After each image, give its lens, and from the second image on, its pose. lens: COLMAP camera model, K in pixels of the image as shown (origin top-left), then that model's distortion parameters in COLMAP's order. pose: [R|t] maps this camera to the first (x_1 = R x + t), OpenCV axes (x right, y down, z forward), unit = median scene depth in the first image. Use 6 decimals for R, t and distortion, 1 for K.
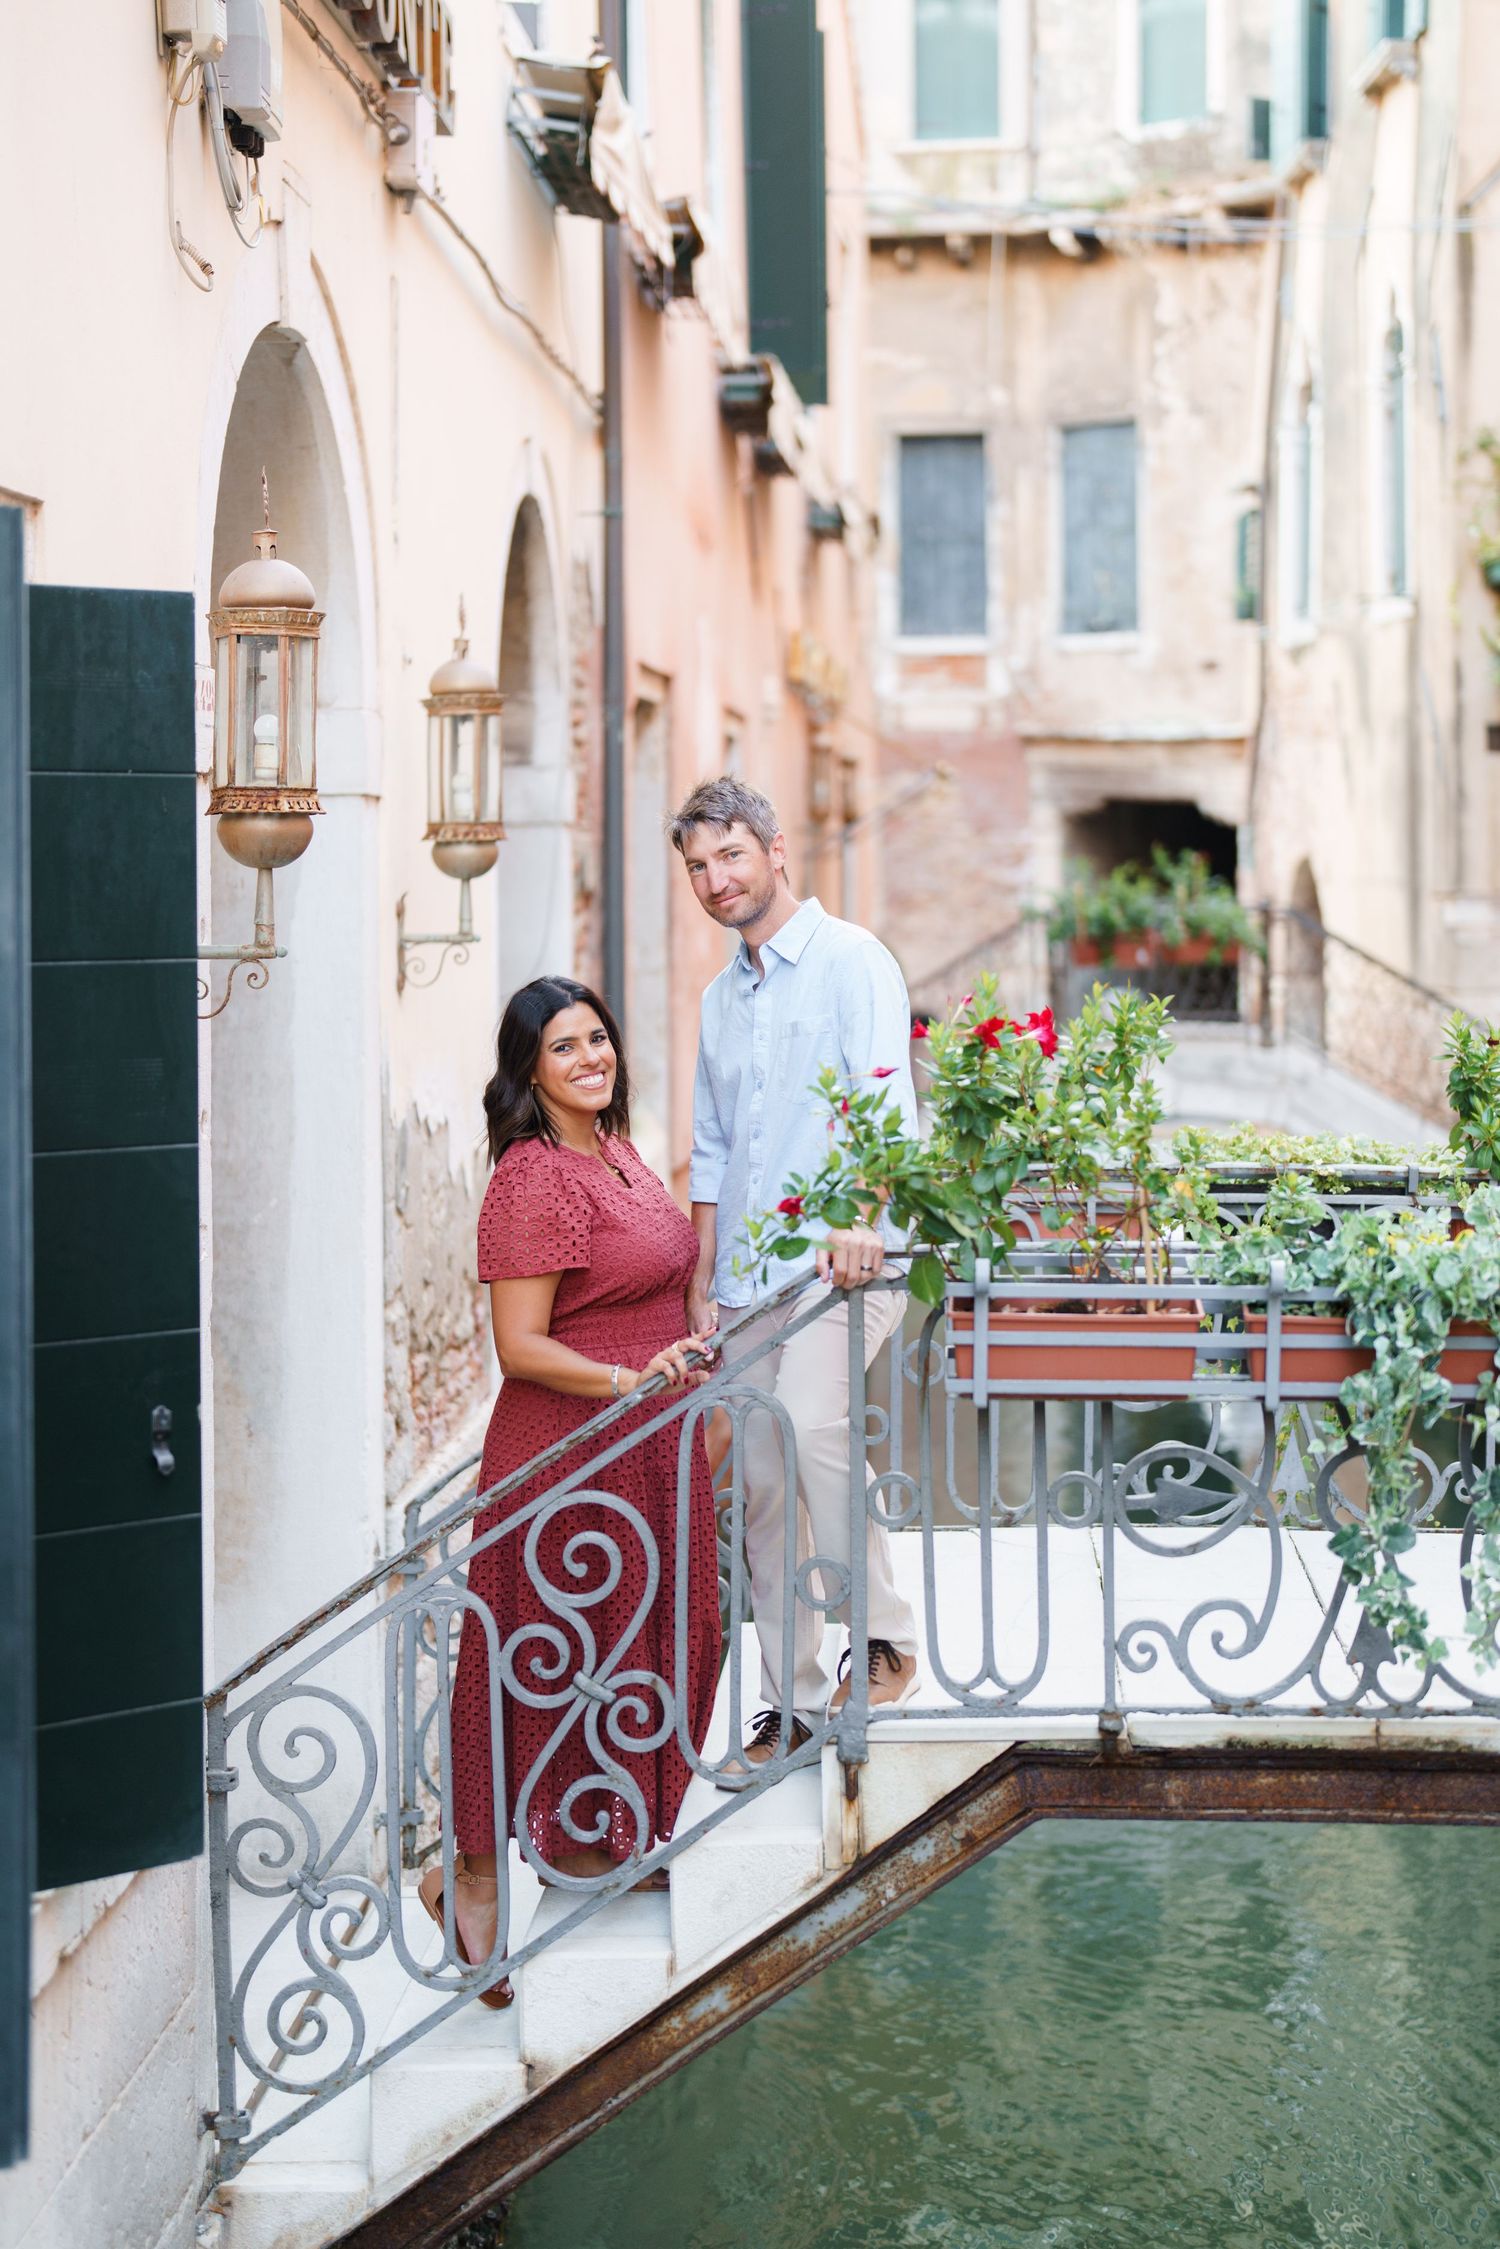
lens RADIAL K [[3284.9, 0, 914.4], [0, 3284.9, 847.5], [0, 0, 1]] dist [-0.037756, 0.175650]
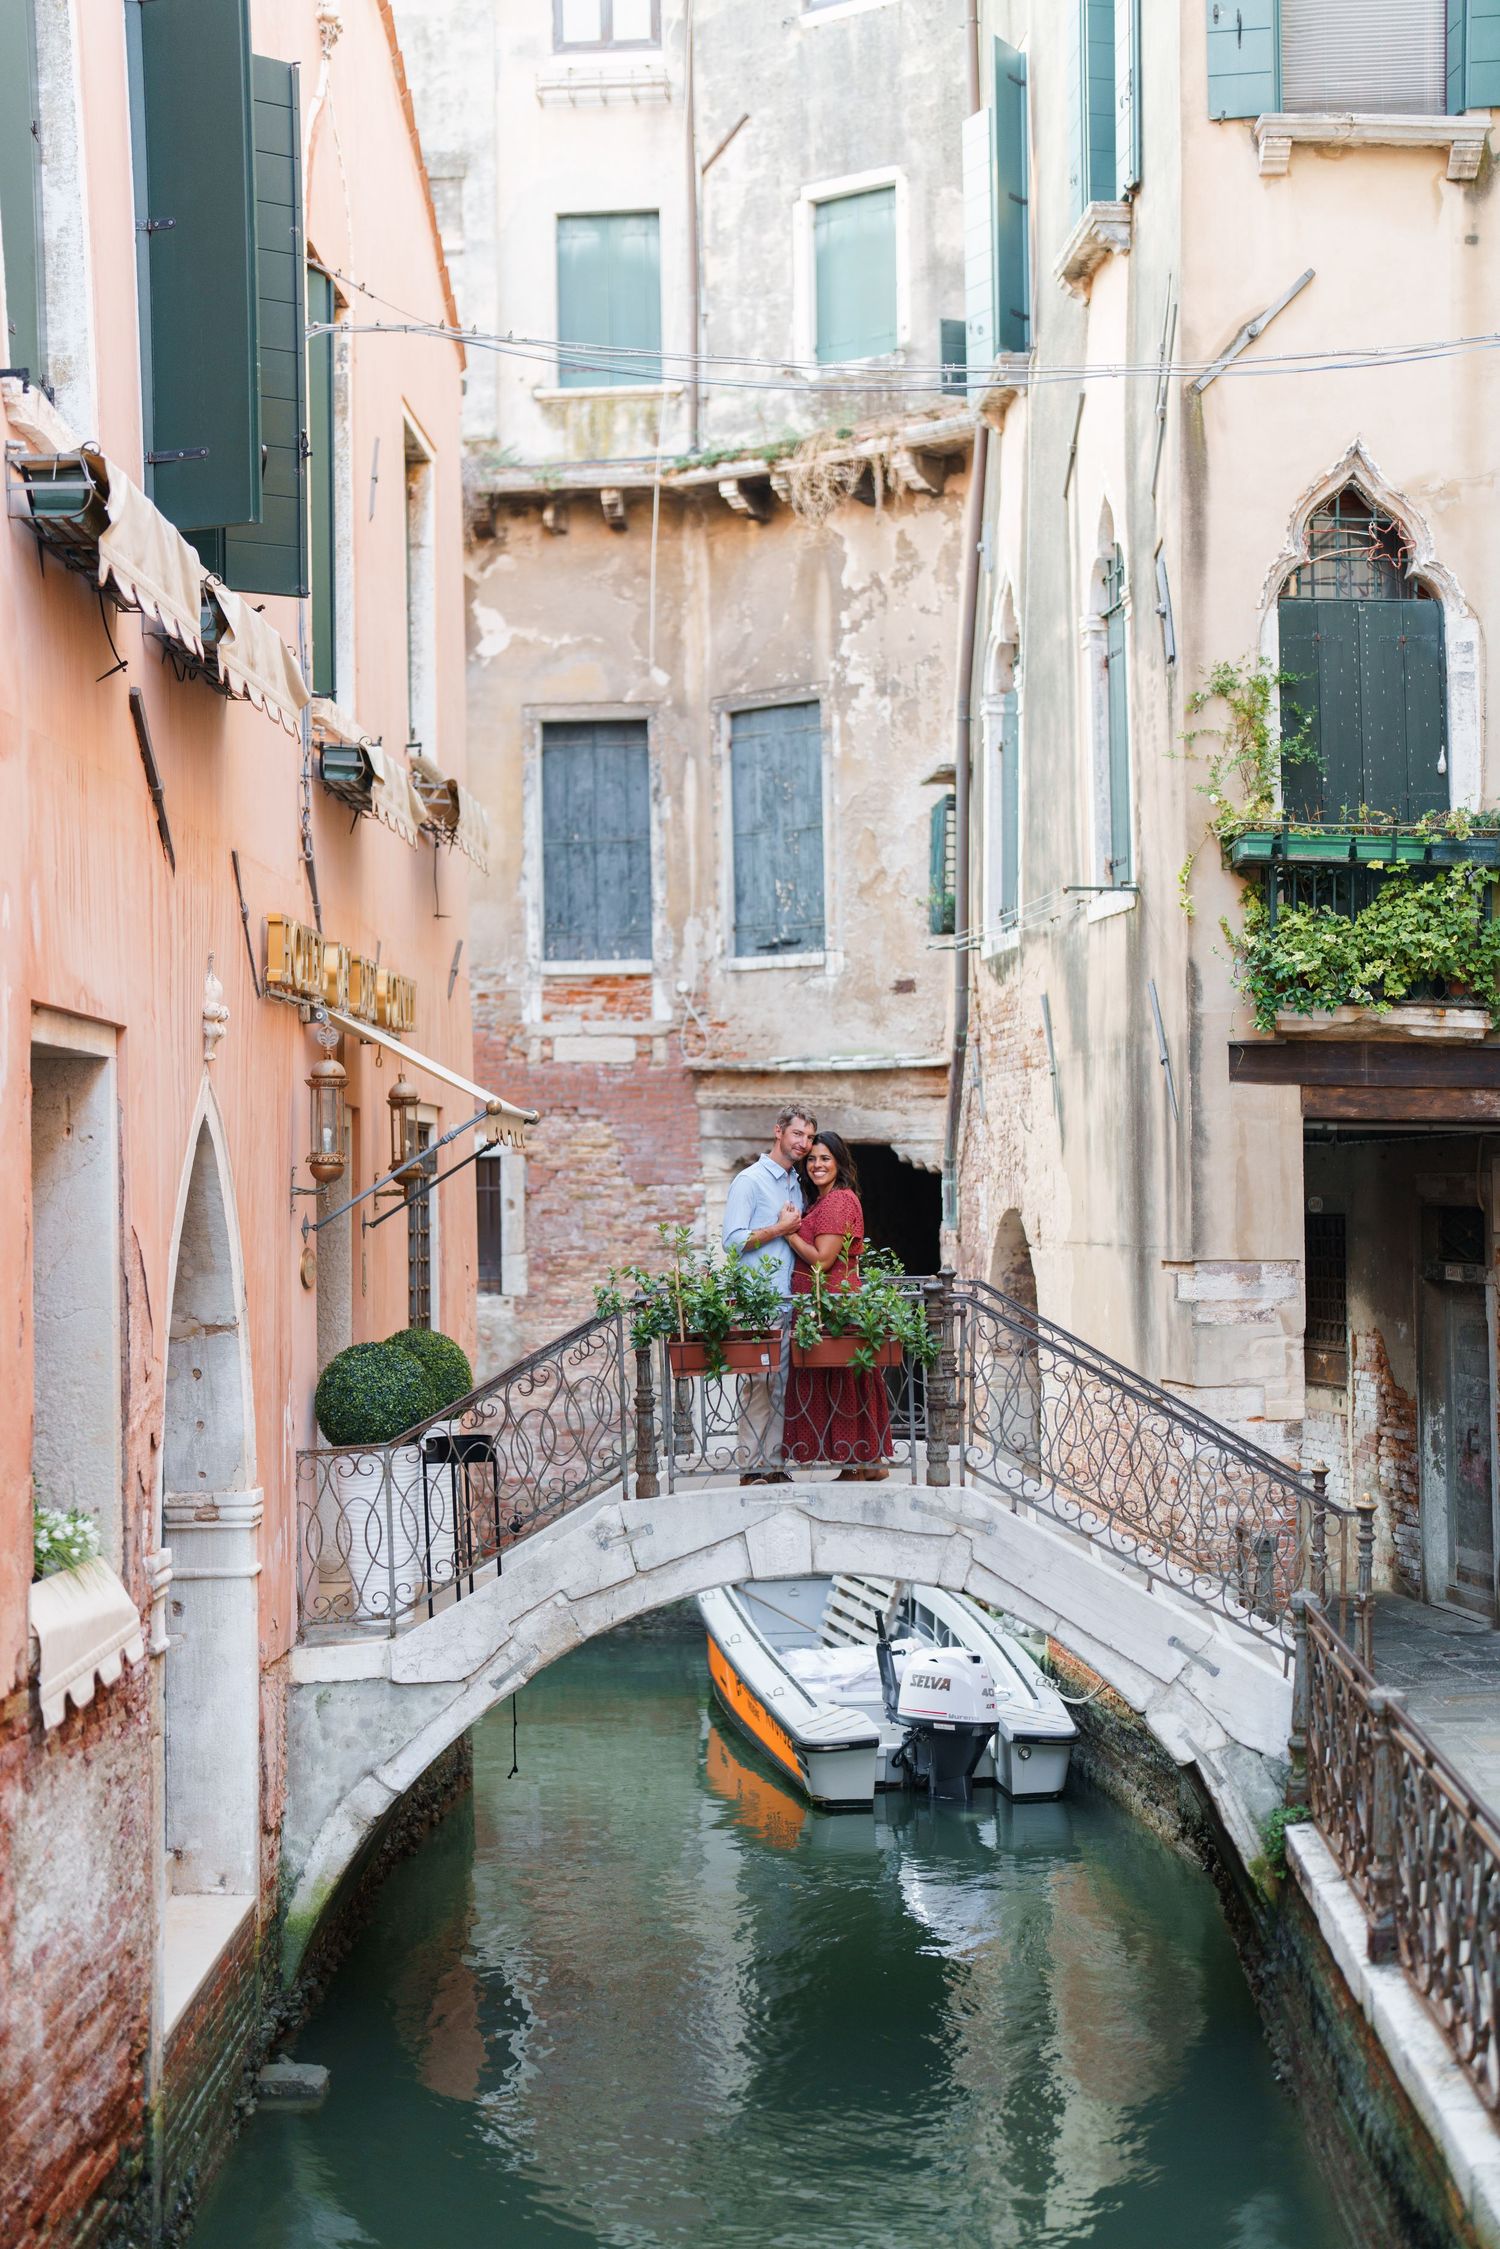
lens RADIAL K [[3118.4, 0, 762.0], [0, 3118.4, 1119.6], [0, 0, 1]] dist [-0.149281, 1.077051]
pose [[0.999664, -0.007697, 0.024761, 0.140737], [0.008265, 0.999703, -0.022915, -0.011143], [-0.024577, 0.023112, 0.999431, 0.832571]]
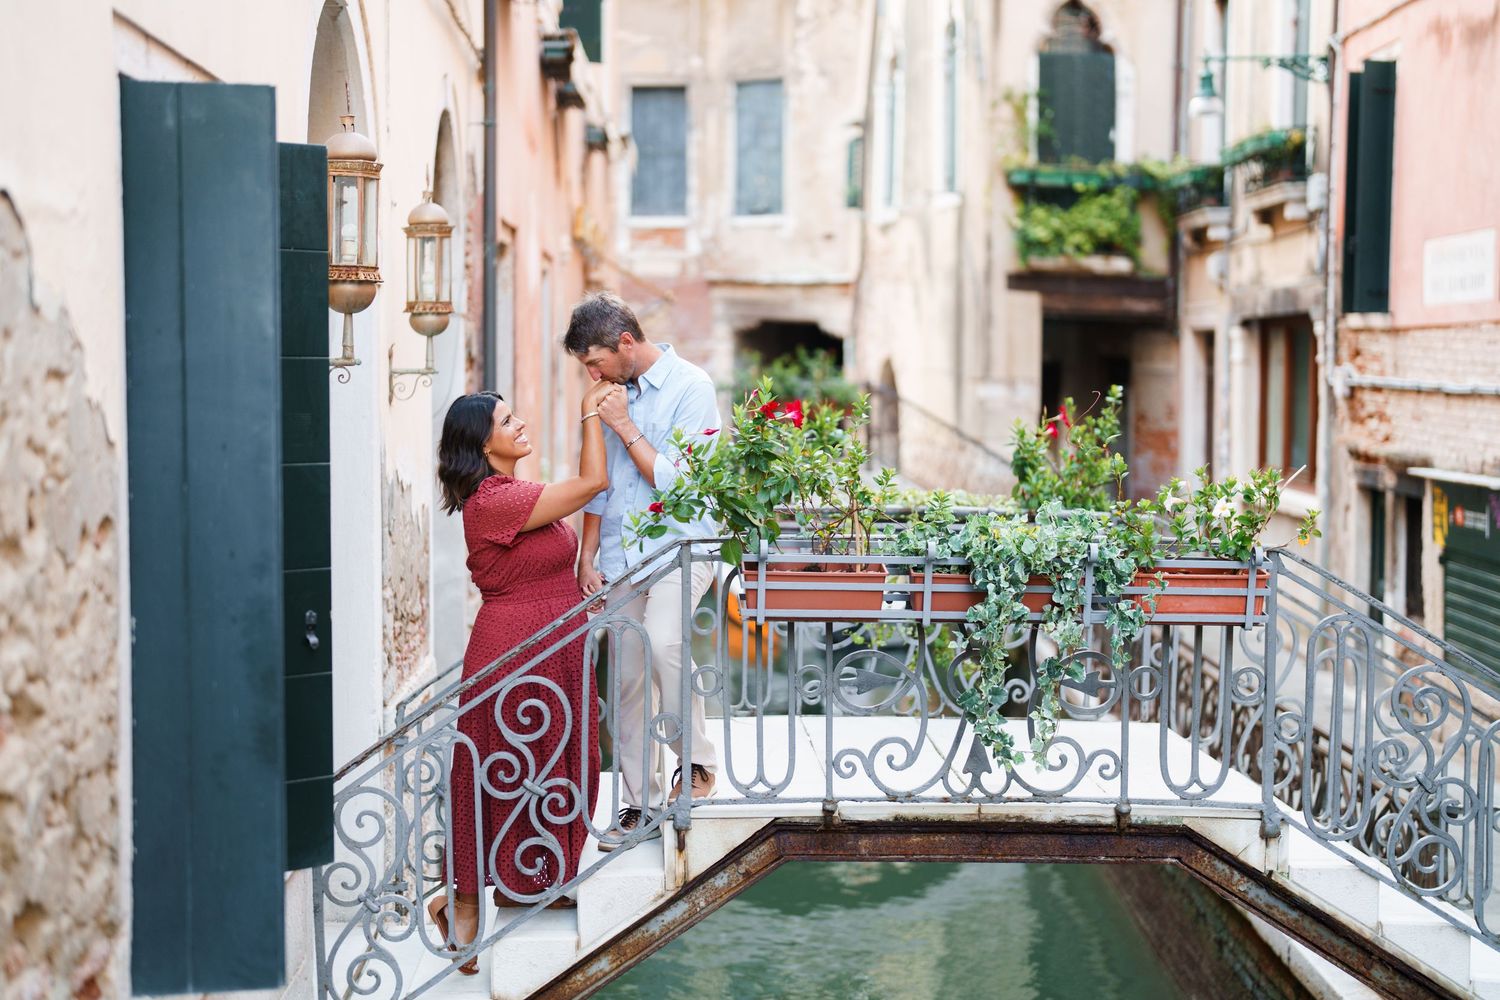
lens RADIAL K [[2123.5, 0, 746.3], [0, 2123.5, 499.0], [0, 0, 1]] dist [-0.144809, 1.051417]
pose [[0.998232, 0.006031, 0.059139, -0.039217], [-0.009868, 0.997849, 0.064807, 0.021370], [-0.058621, -0.065276, 0.996144, -0.088446]]
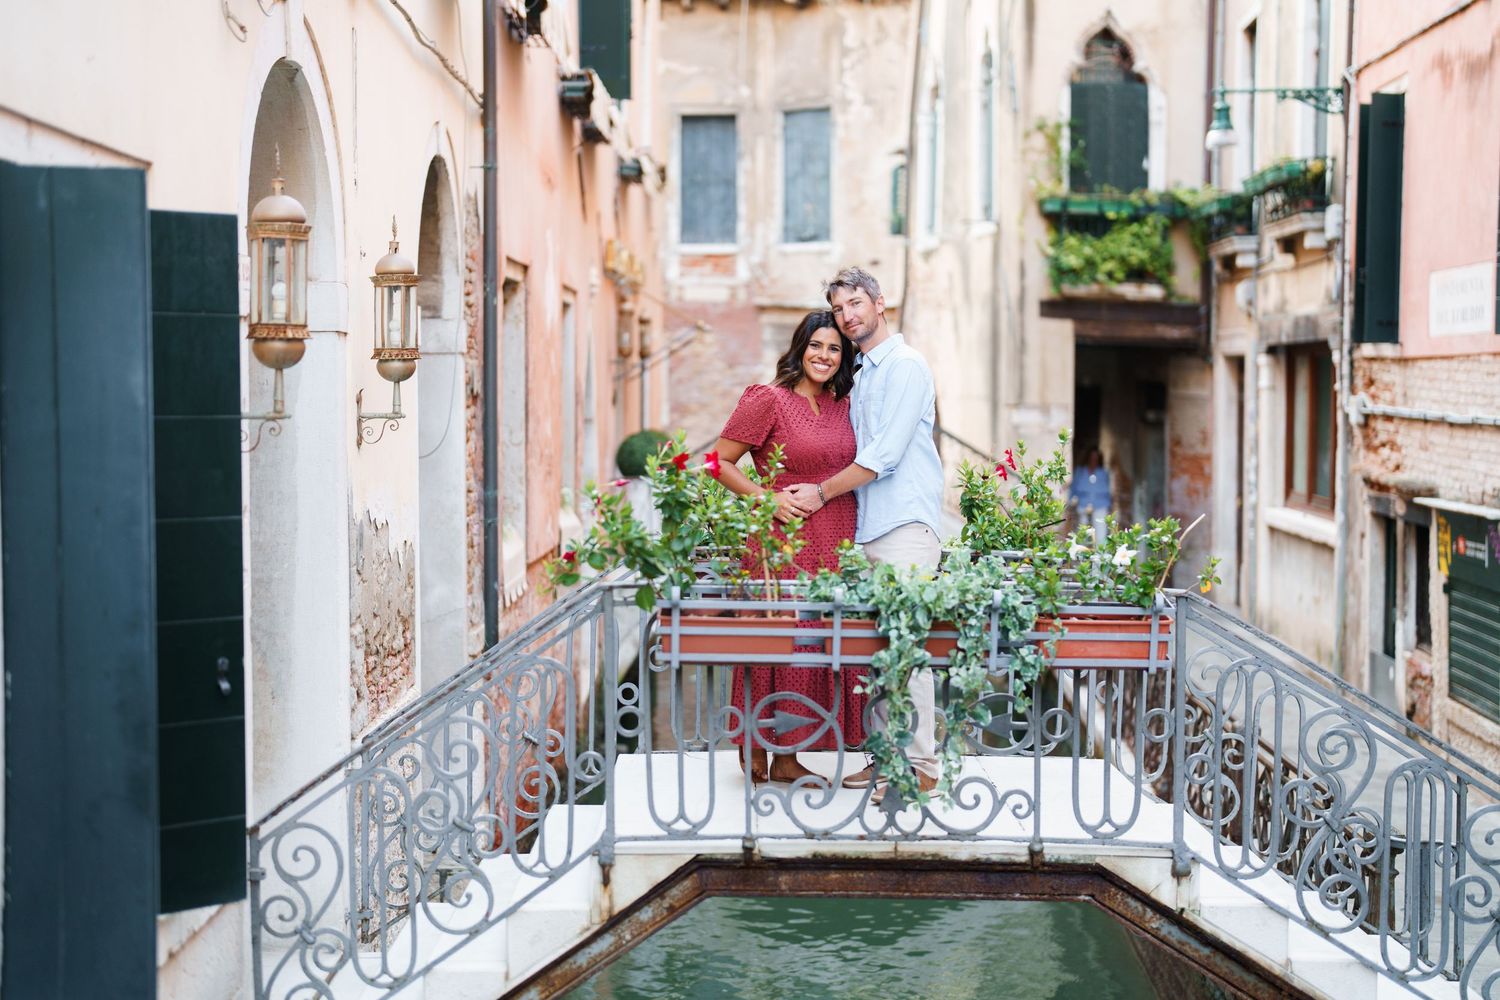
lens RADIAL K [[2100.0, 0, 750.3], [0, 2100.0, 499.6], [0, 0, 1]] dist [-0.145356, 1.041645]
pose [[0.999697, 0.005789, 0.023915, 0.023652], [-0.007157, 0.998317, 0.057552, 0.007303], [-0.023541, -0.057706, 0.998056, -0.108445]]
